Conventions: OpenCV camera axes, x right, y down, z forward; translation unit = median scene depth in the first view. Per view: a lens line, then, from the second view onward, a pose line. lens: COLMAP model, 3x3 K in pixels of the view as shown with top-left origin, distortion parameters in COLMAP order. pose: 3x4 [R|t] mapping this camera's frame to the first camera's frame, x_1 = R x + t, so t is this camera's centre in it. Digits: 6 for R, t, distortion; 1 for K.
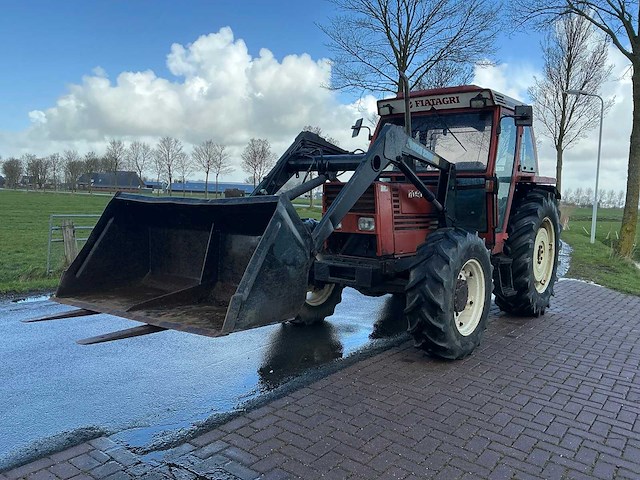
lens RADIAL K [[529.4, 0, 320.0], [0, 529.4, 240.0], [0, 0, 1]] dist [0.123505, -0.233866]
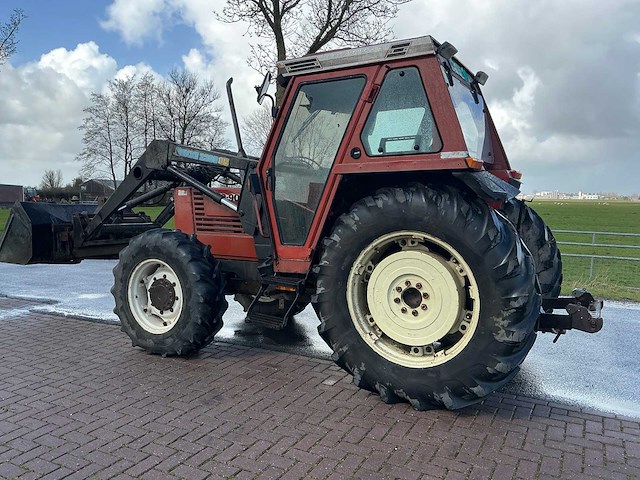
lens RADIAL K [[529.4, 0, 320.0], [0, 529.4, 240.0], [0, 0, 1]] dist [0.123505, -0.233866]
pose [[0.148534, 0.045685, -0.987852, 0.976688], [-0.088710, 0.995521, 0.032701, -0.044649], [0.984920, 0.082775, 0.151921, 0.843282]]
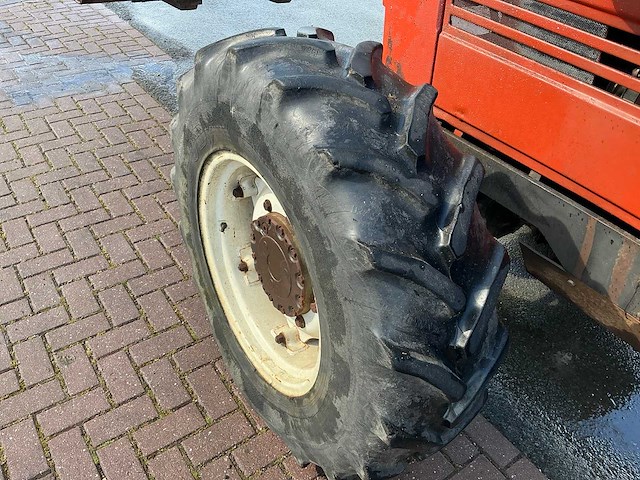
lens RADIAL K [[529.4, 0, 320.0], [0, 529.4, 240.0], [0, 0, 1]] dist [0.123505, -0.233866]
pose [[-0.300491, 0.538116, -0.787487, 0.365888], [-0.182569, 0.777927, 0.601248, -0.073764], [0.936148, 0.324440, -0.135517, 0.788037]]
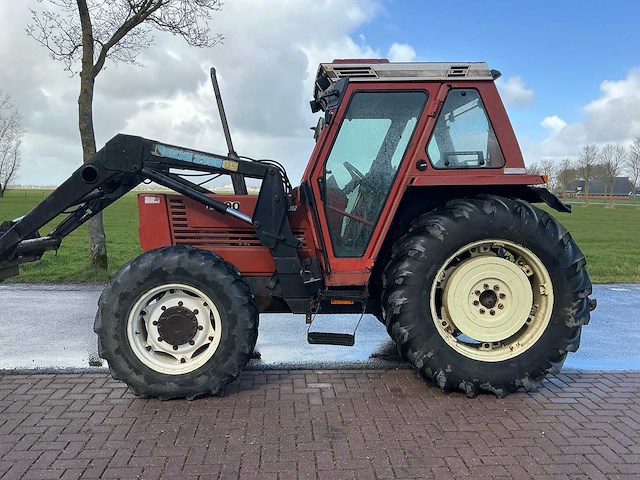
lens RADIAL K [[529.4, 0, 320.0], [0, 529.4, 240.0], [0, 0, 1]] dist [0.123505, -0.233866]
pose [[0.649550, 0.041730, -0.759173, 0.777388], [-0.053424, 0.998530, 0.009177, -0.038112], [0.758440, 0.034597, 0.650824, 0.458250]]
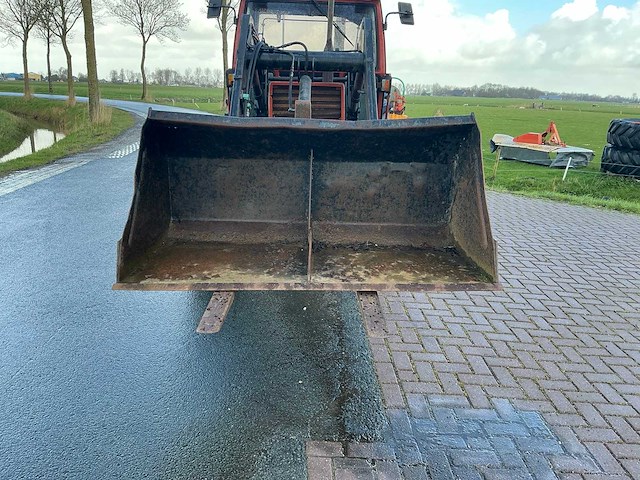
lens RADIAL K [[529.4, 0, 320.0], [0, 529.4, 240.0], [0, 0, 1]] dist [0.123505, -0.233866]
pose [[0.786426, -0.175461, 0.592239, -0.376339], [0.043646, 0.972194, 0.230072, -0.045359], [-0.616140, -0.155086, 0.772217, 0.204367]]
